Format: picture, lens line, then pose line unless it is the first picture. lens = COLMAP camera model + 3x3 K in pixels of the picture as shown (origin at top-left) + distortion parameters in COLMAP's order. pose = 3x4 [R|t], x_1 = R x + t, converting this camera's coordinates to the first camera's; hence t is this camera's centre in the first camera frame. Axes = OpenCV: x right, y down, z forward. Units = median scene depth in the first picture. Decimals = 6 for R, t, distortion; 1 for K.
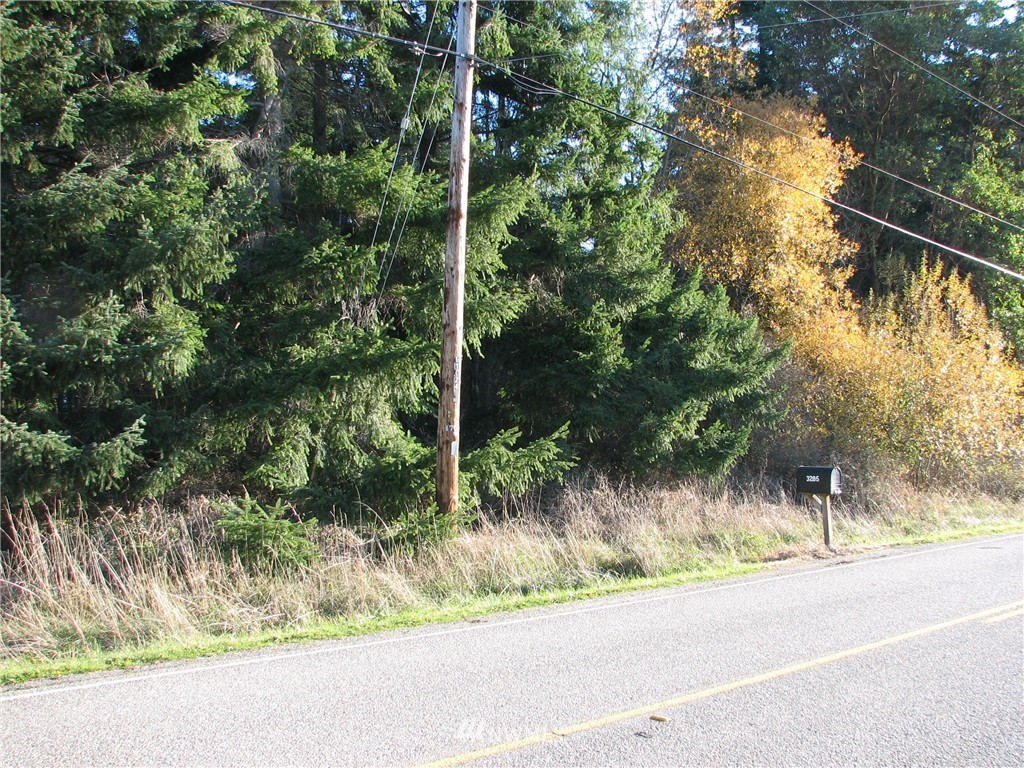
lens RADIAL K [[1138.7, 0, 512.0], [0, 1138.7, 384.0], [0, 0, 1]] dist [-0.193171, 0.265760]
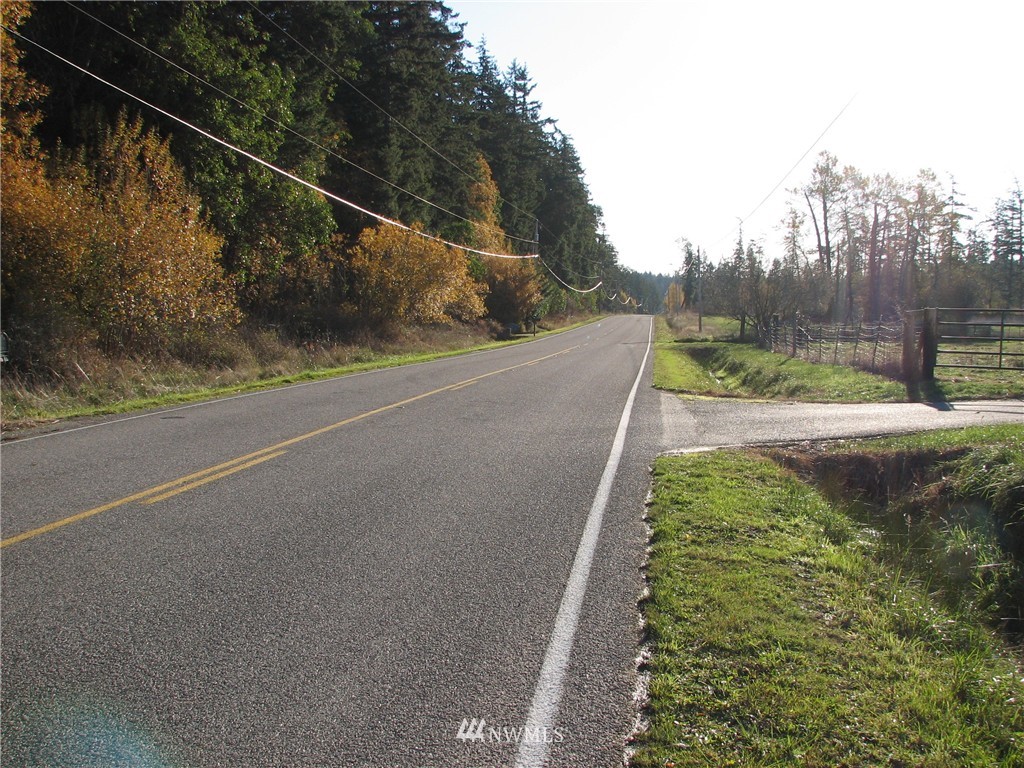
lens RADIAL K [[1138.7, 0, 512.0], [0, 1138.7, 384.0], [0, 0, 1]] dist [-0.193171, 0.265760]
pose [[0.780465, -0.021324, 0.624836, 0.038365], [-0.053608, 0.993455, 0.100864, 0.003383], [-0.622898, -0.112217, 0.774213, 0.045009]]
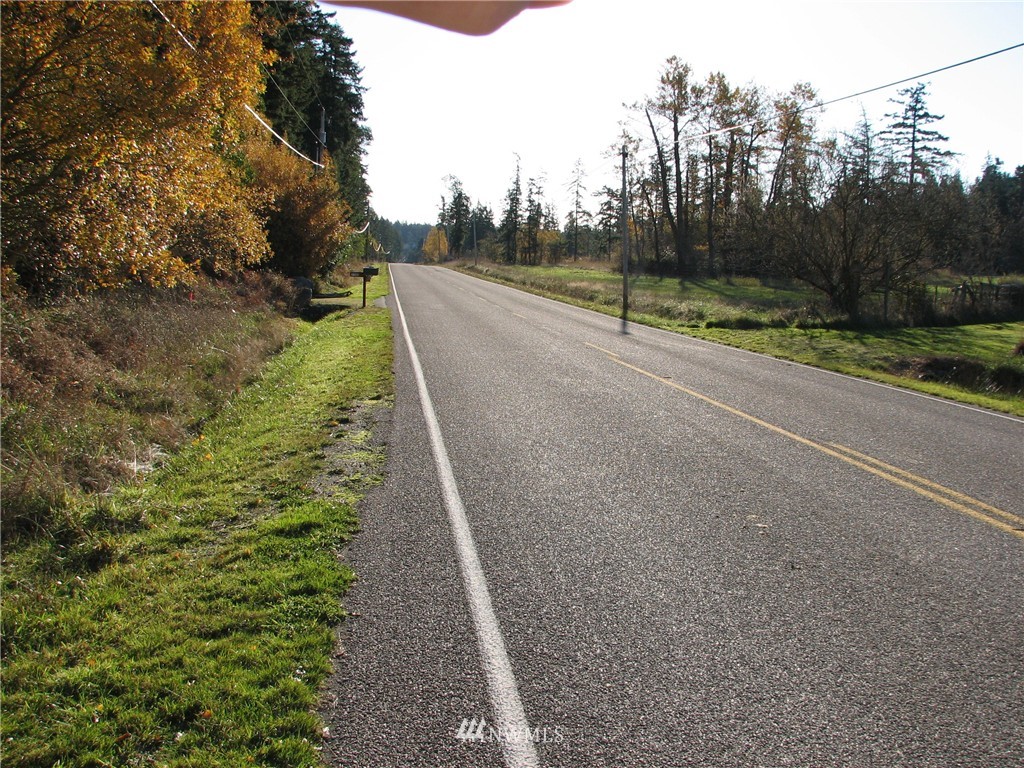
lens RADIAL K [[1138.7, 0, 512.0], [0, 1138.7, 384.0], [0, 0, 1]] dist [-0.193171, 0.265760]
pose [[0.612277, -0.056874, 0.788595, 0.145903], [-0.075705, 0.988609, 0.130078, 0.011801], [-0.787011, -0.139344, 0.600997, 0.197208]]
